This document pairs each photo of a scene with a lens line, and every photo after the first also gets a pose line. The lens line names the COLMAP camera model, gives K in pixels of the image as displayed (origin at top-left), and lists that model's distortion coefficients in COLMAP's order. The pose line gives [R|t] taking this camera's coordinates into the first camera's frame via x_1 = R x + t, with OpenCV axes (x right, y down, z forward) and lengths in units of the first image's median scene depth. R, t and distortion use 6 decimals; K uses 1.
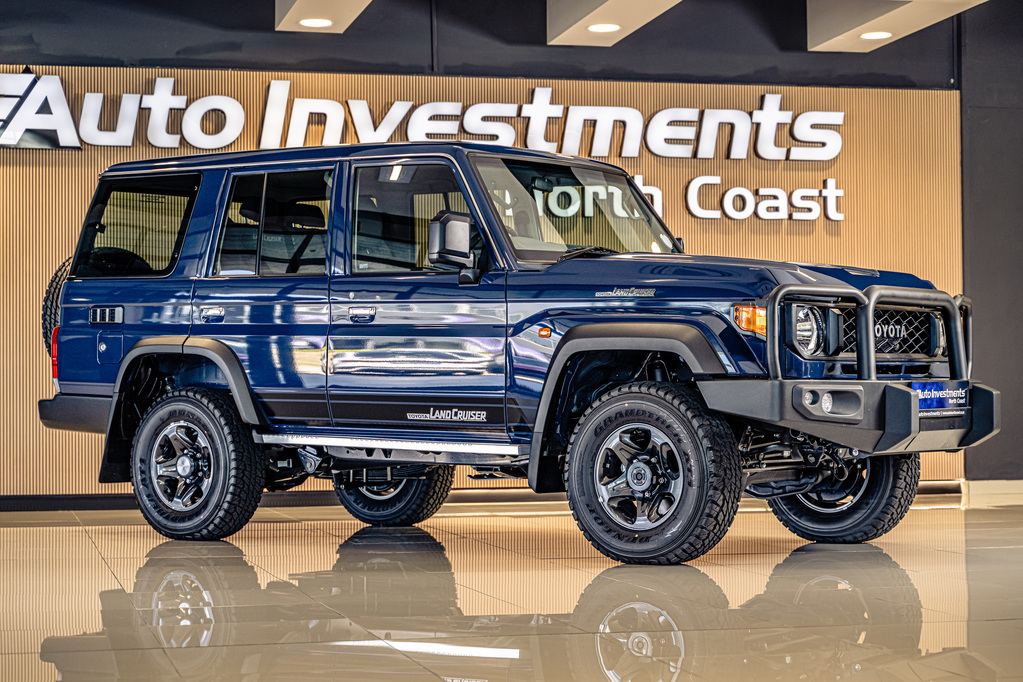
lens RADIAL K [[2146.0, 0, 505.6], [0, 2146.0, 341.2], [0, 0, 1]] dist [-0.012988, 0.000000]
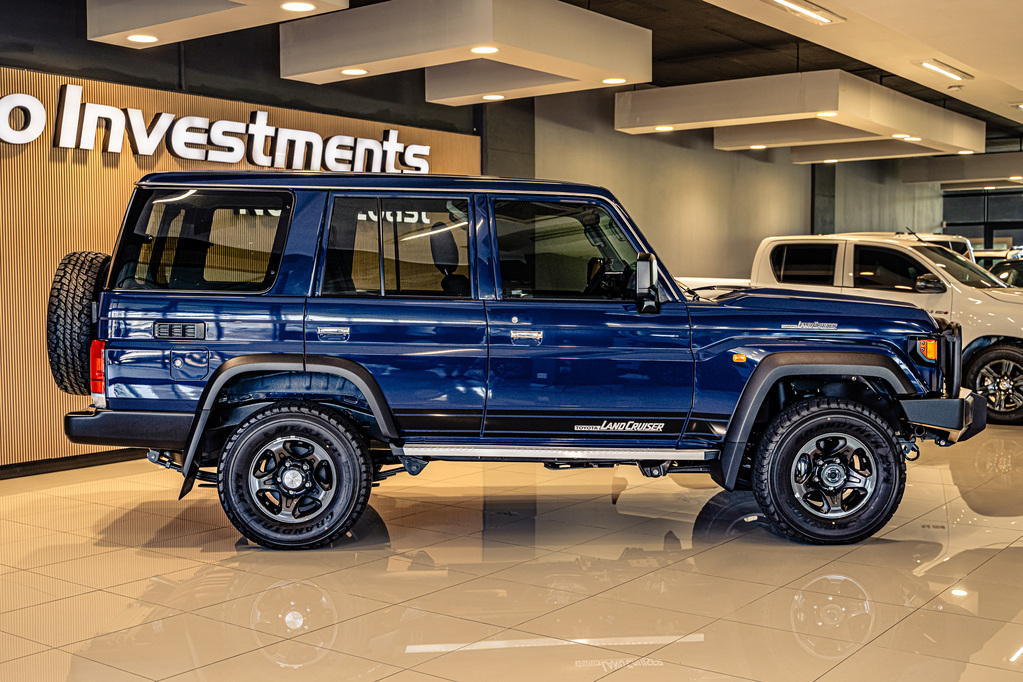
lens RADIAL K [[1189.6, 0, 517.1], [0, 1189.6, 339.2], [0, 0, 1]] dist [0.001758, 0.000000]
pose [[0.759823, -0.032112, 0.649336, -0.330501], [-0.018813, 0.997275, 0.071333, -0.039003], [-0.649858, -0.066416, 0.757148, 0.378063]]
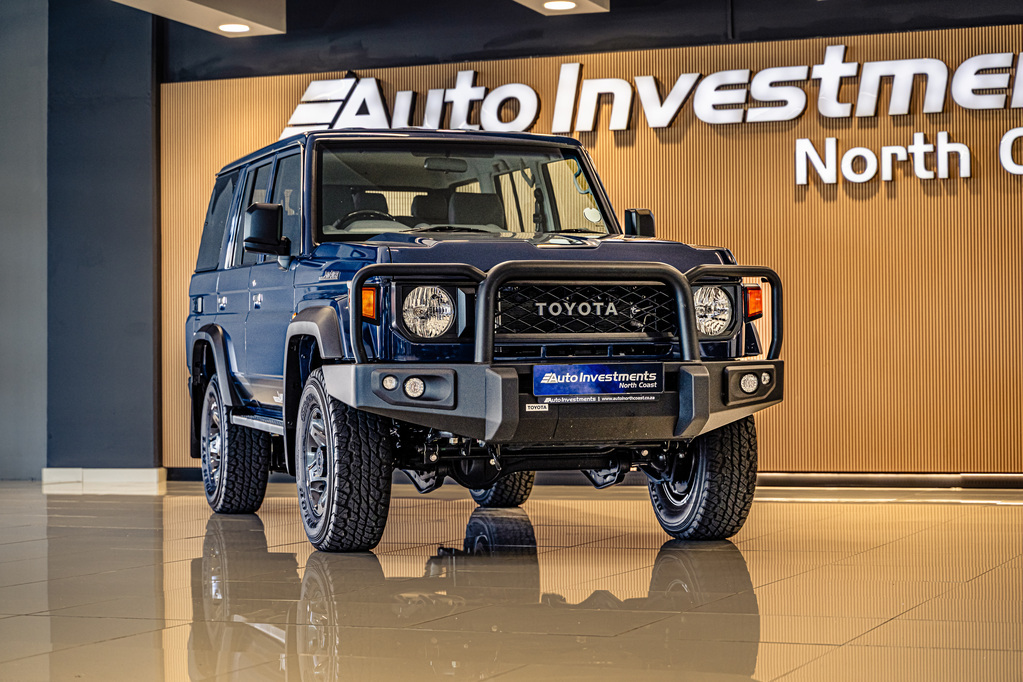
lens RADIAL K [[2146.0, 0, 509.5], [0, 2146.0, 342.8], [0, 0, 1]] dist [-0.012988, 0.000000]
pose [[0.822579, -0.011842, -0.568528, 0.440826], [0.019915, 0.999770, 0.007990, 0.001239], [0.568302, -0.017895, 0.822625, 0.149188]]
